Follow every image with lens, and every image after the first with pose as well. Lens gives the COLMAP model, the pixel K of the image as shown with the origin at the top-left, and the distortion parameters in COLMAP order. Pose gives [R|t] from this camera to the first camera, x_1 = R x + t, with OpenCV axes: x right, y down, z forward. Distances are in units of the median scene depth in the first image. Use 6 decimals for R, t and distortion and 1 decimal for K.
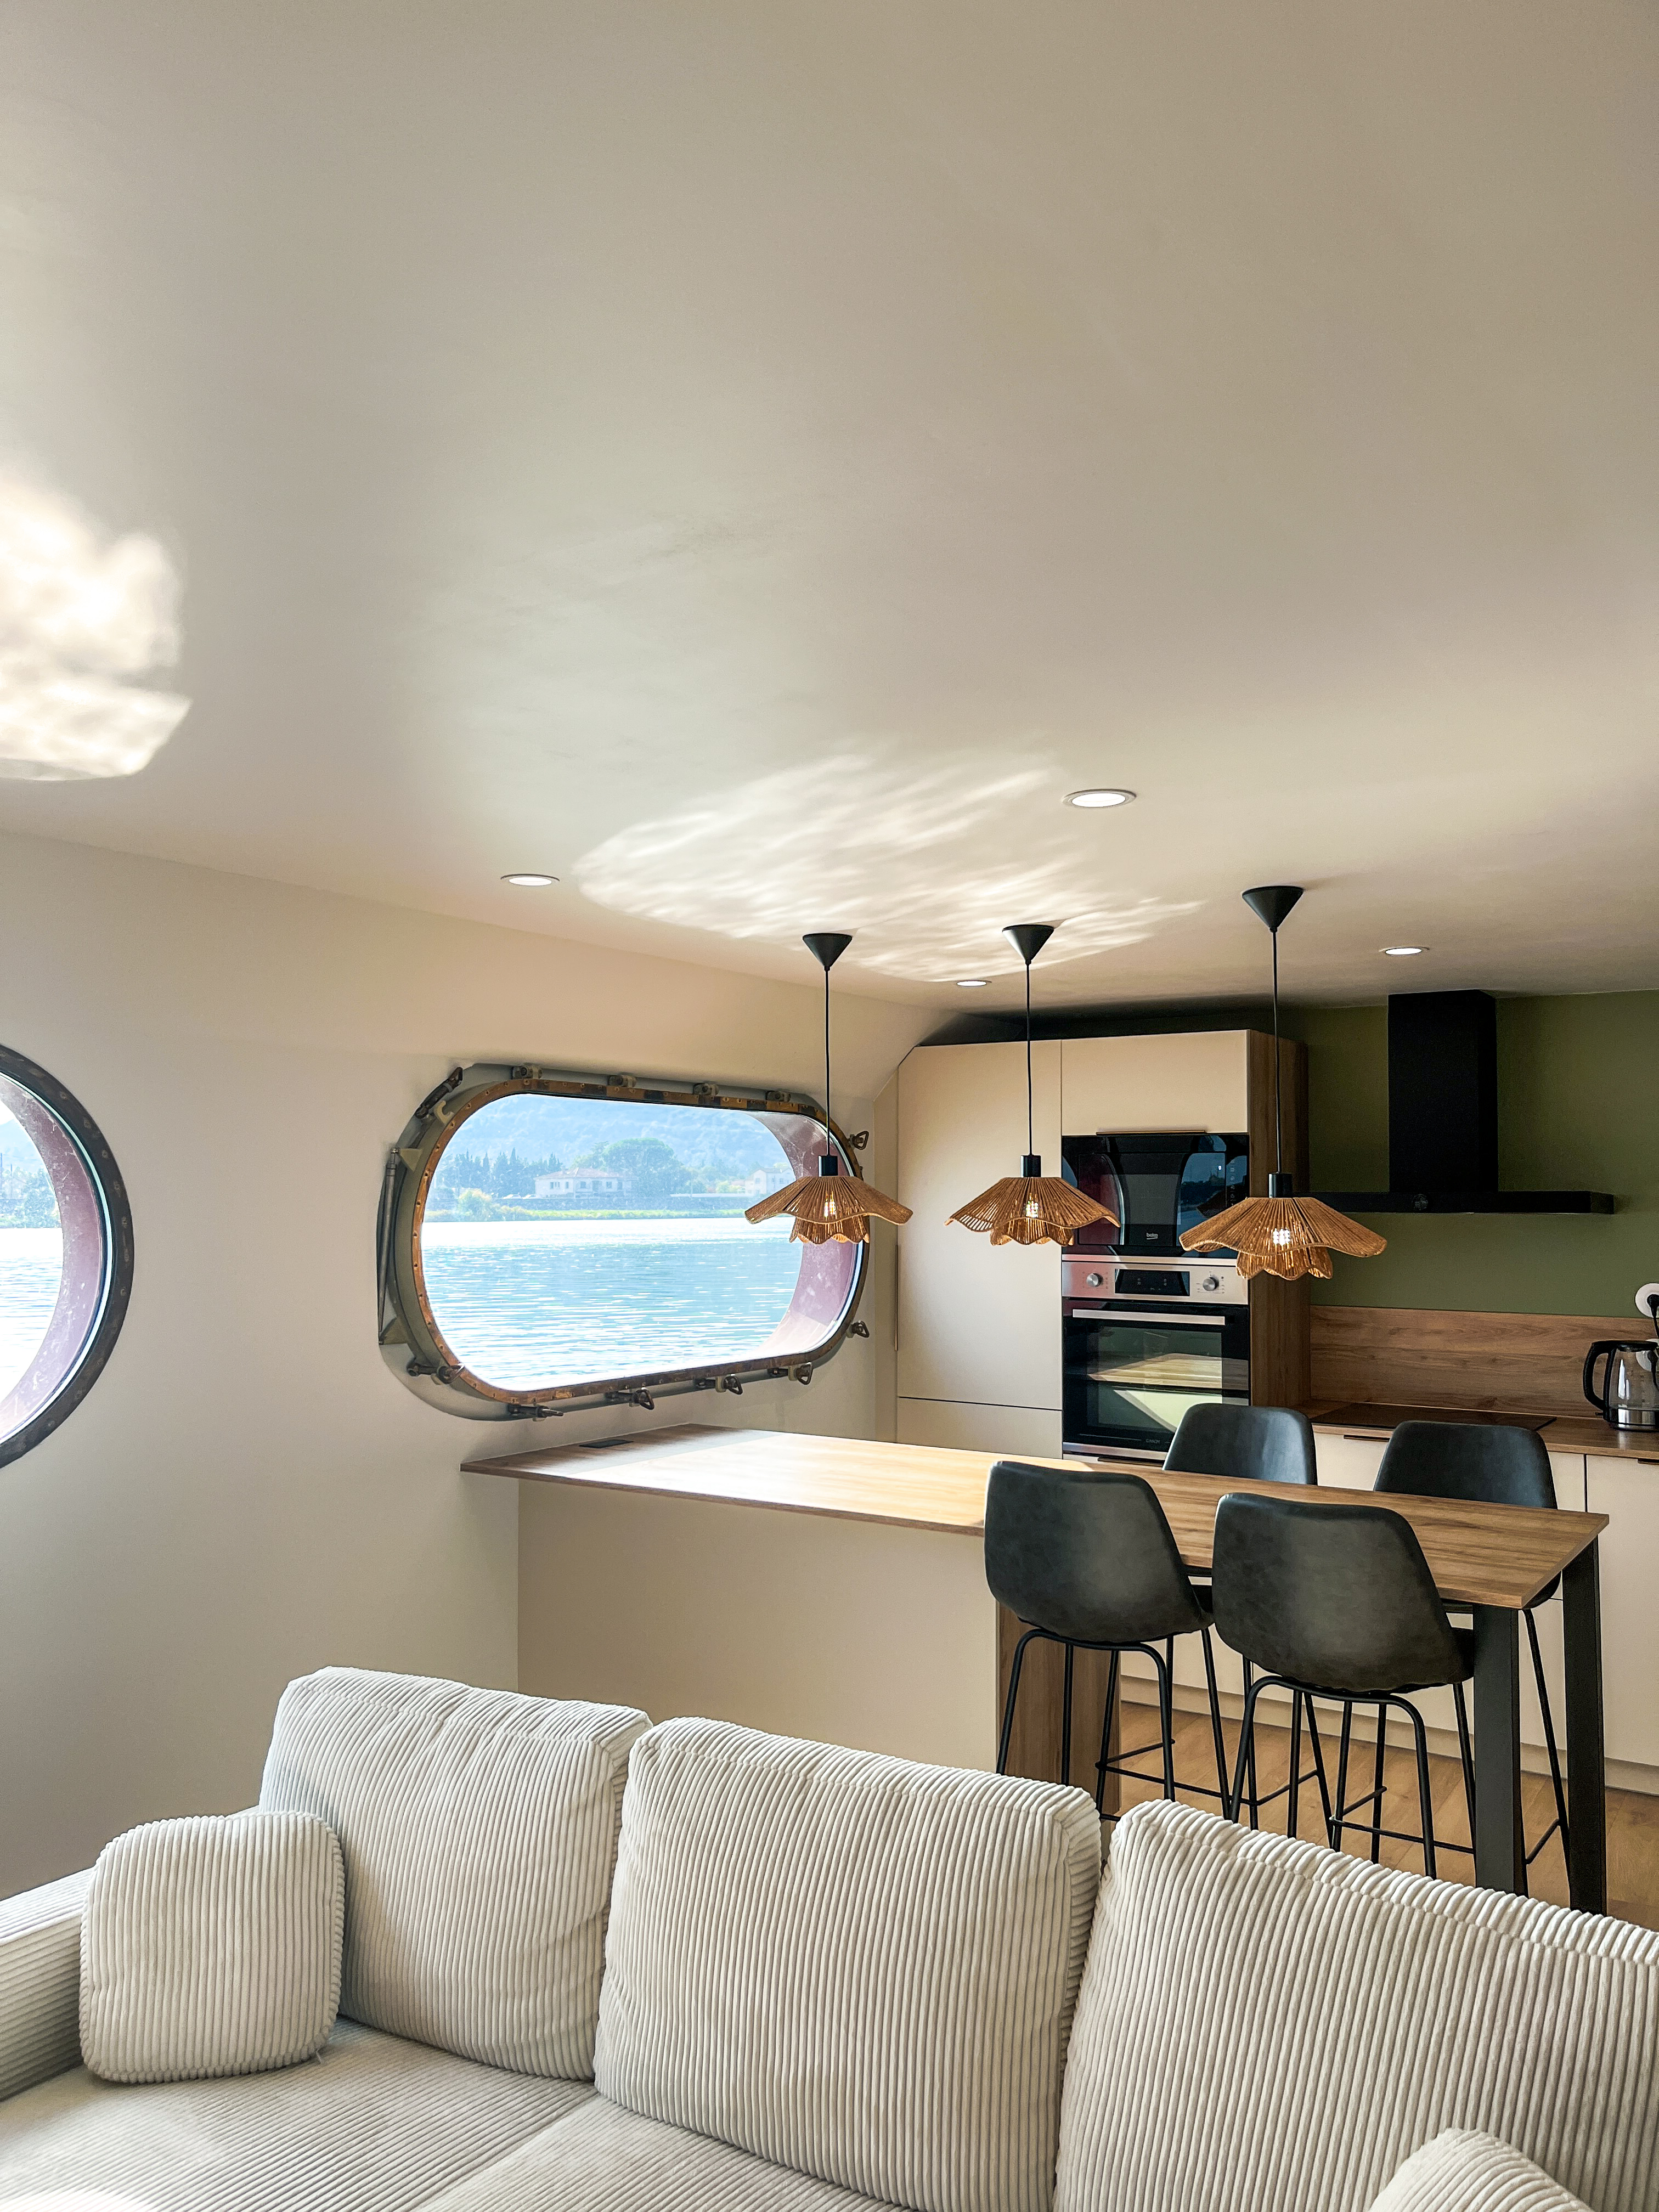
lens RADIAL K [[1678.0, 0, 829.5], [0, 1678.0, 1106.5], [0, 0, 1]] dist [0.040718, -0.046297]
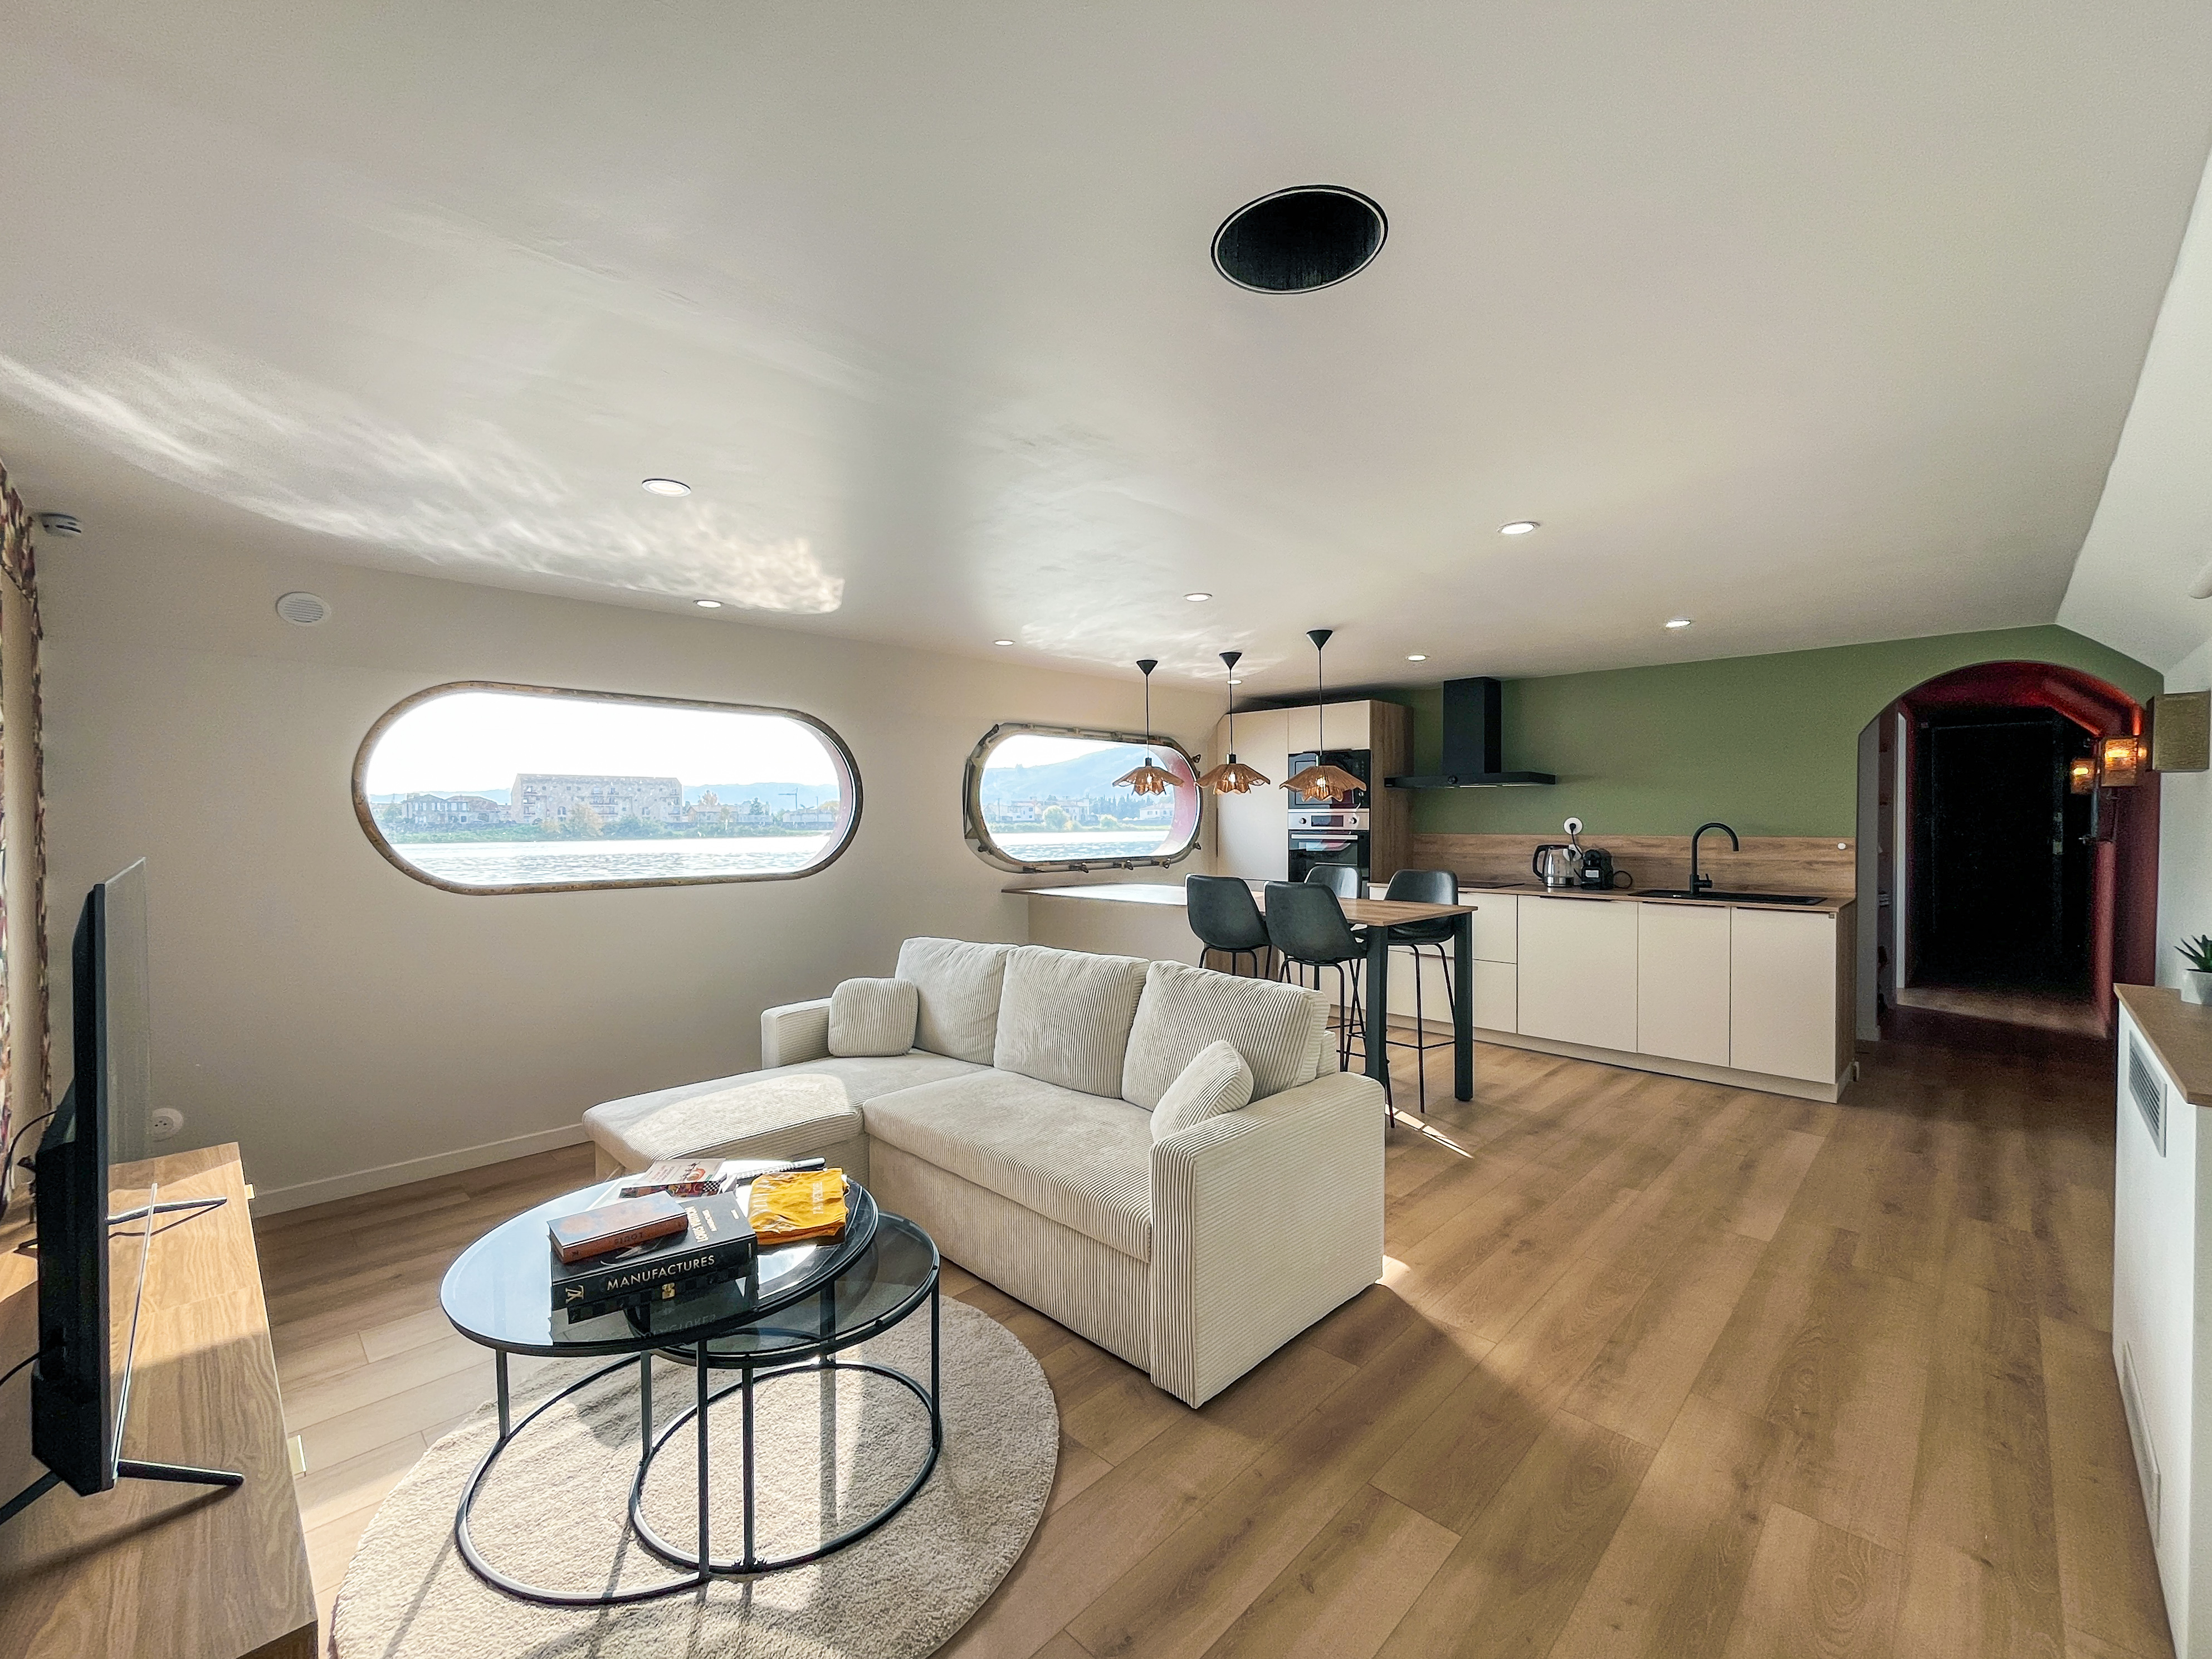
lens RADIAL K [[899.4, 0, 1106.4], [0, 899.4, 829.2], [0, 0, 1]] dist [-0.000485, 0.000500]
pose [[0.979142, -0.005120, -0.203115, 0.167614], [0.018621, 0.997736, 0.064619, 0.040492], [0.202324, -0.067053, 0.977020, -0.193842]]
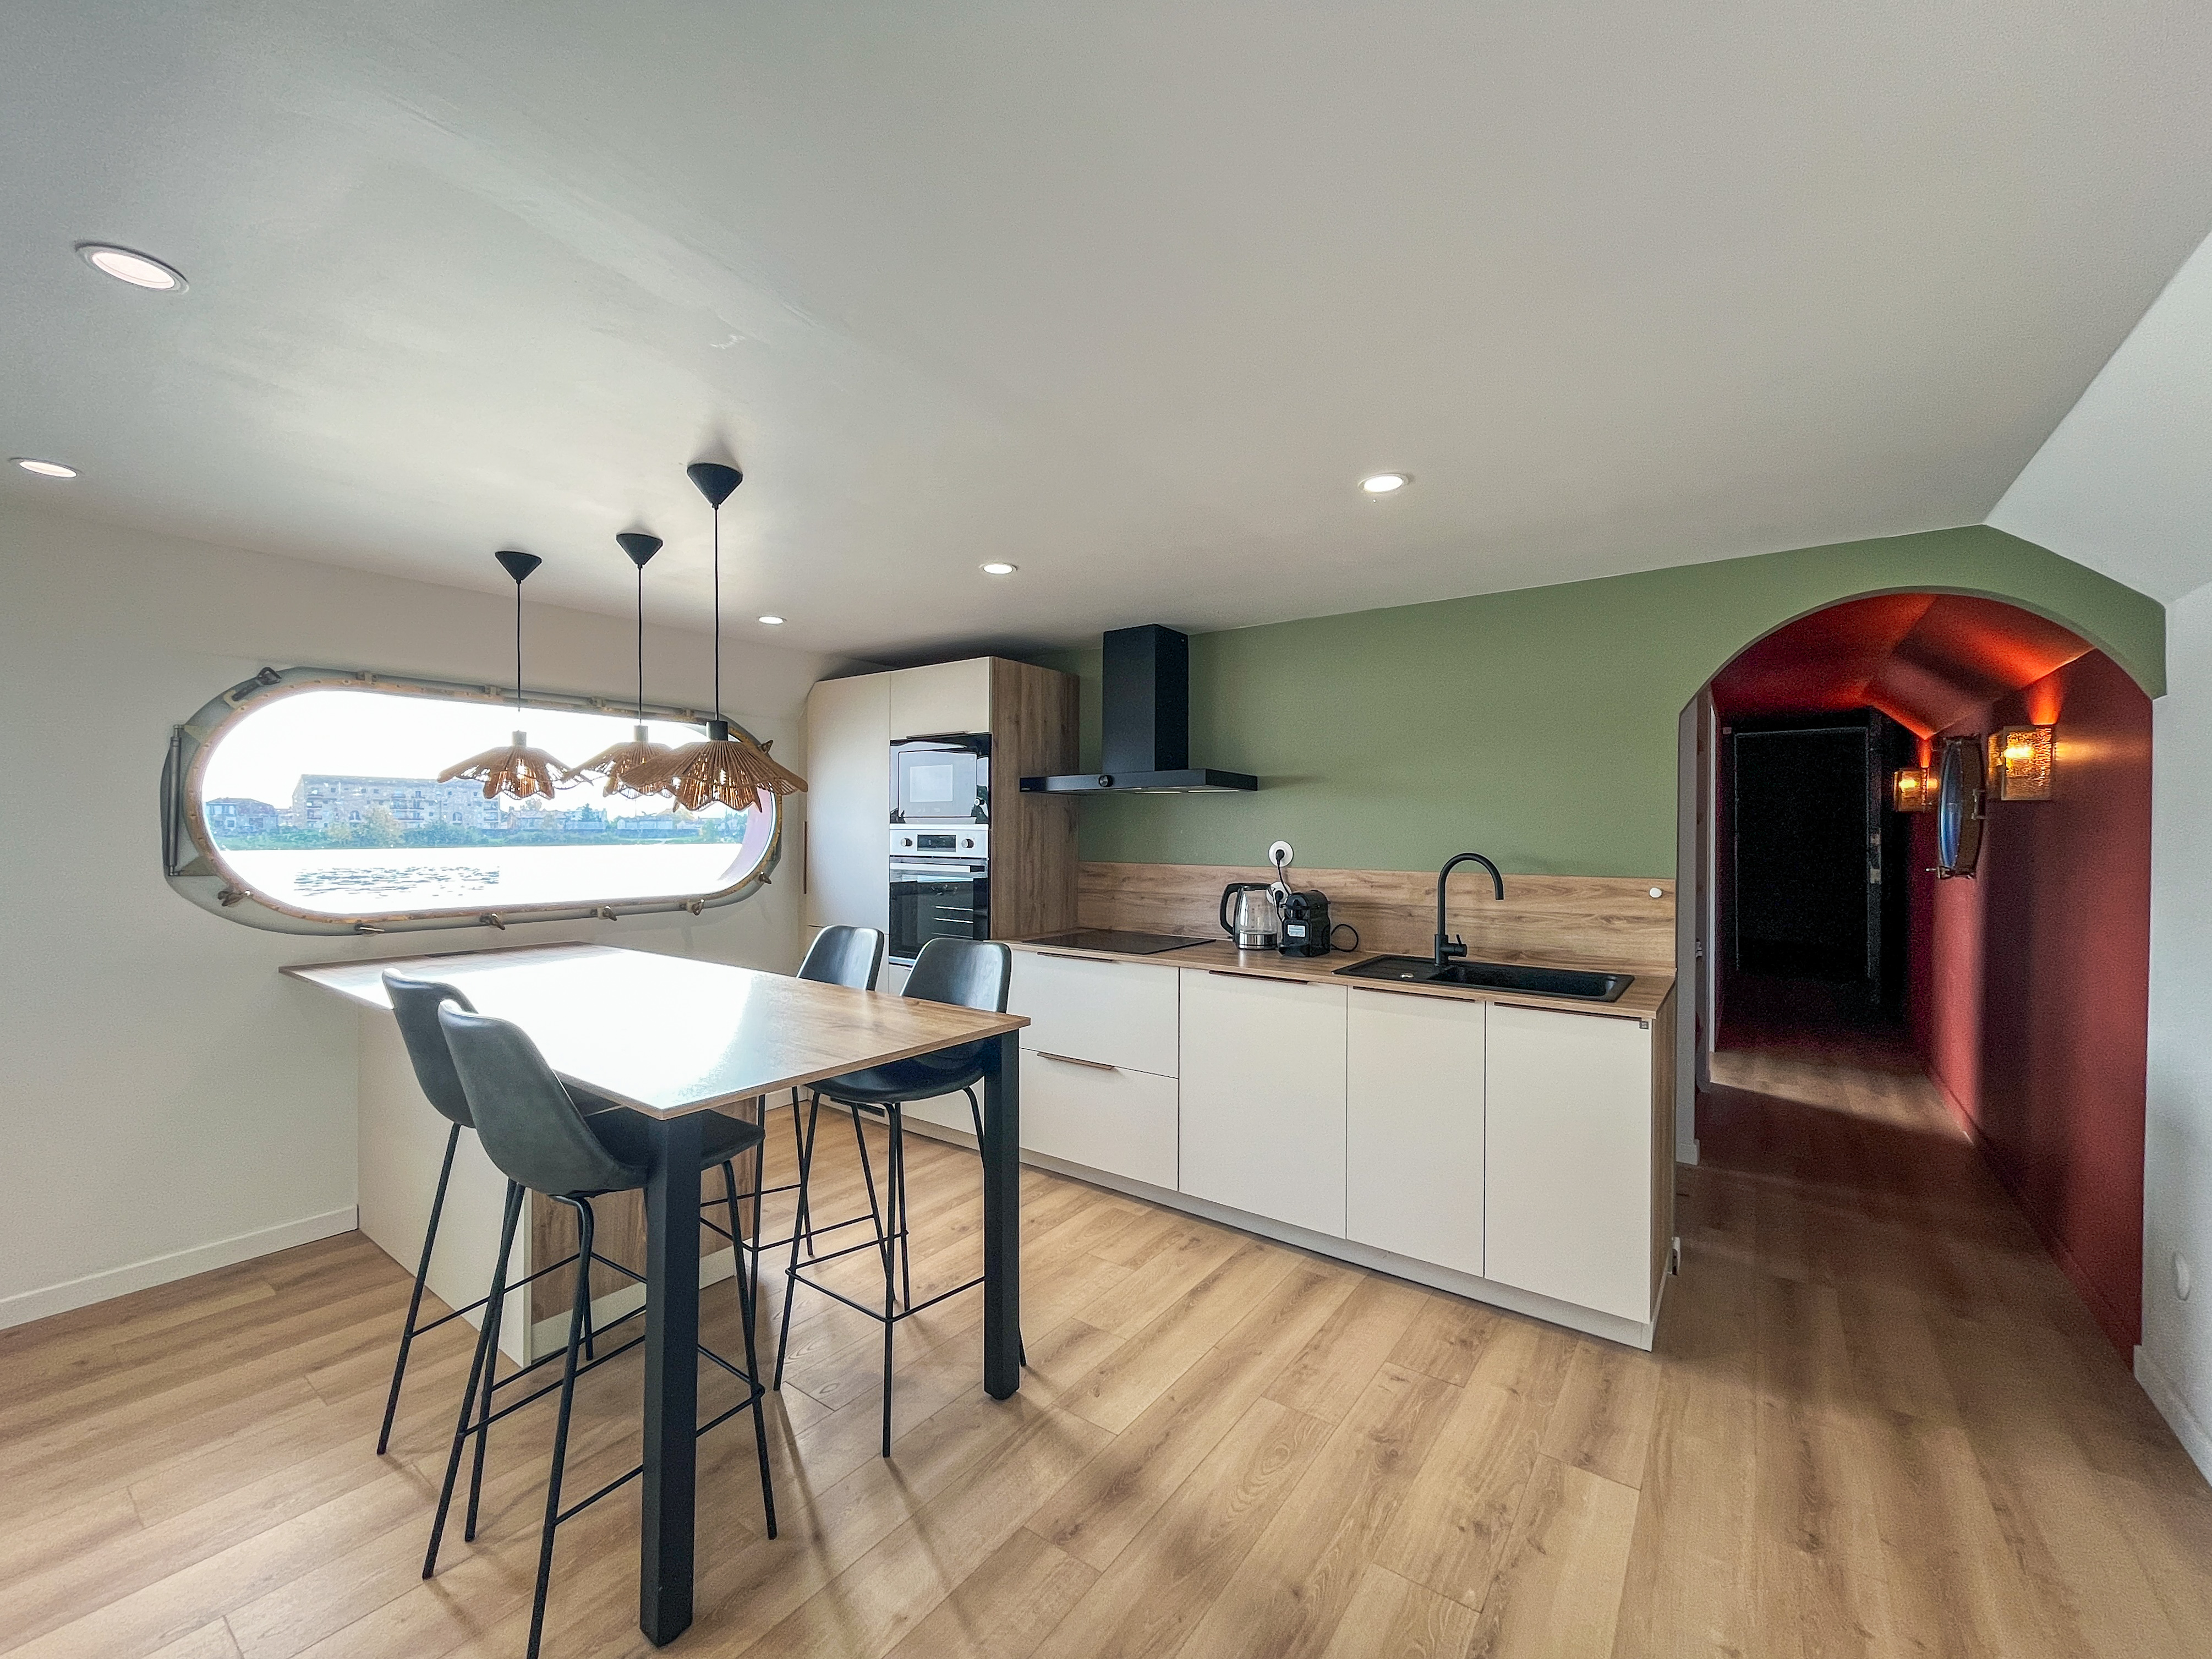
lens RADIAL K [[899.3, 0, 1097.7], [0, 899.3, 829.1], [0, 0, 1]] dist [-0.000485, 0.000500]
pose [[0.998466, -0.001361, -0.055353, 0.411528], [0.004414, 0.998472, 0.055078, 0.059252], [0.055193, -0.055238, 0.996947, 0.301460]]
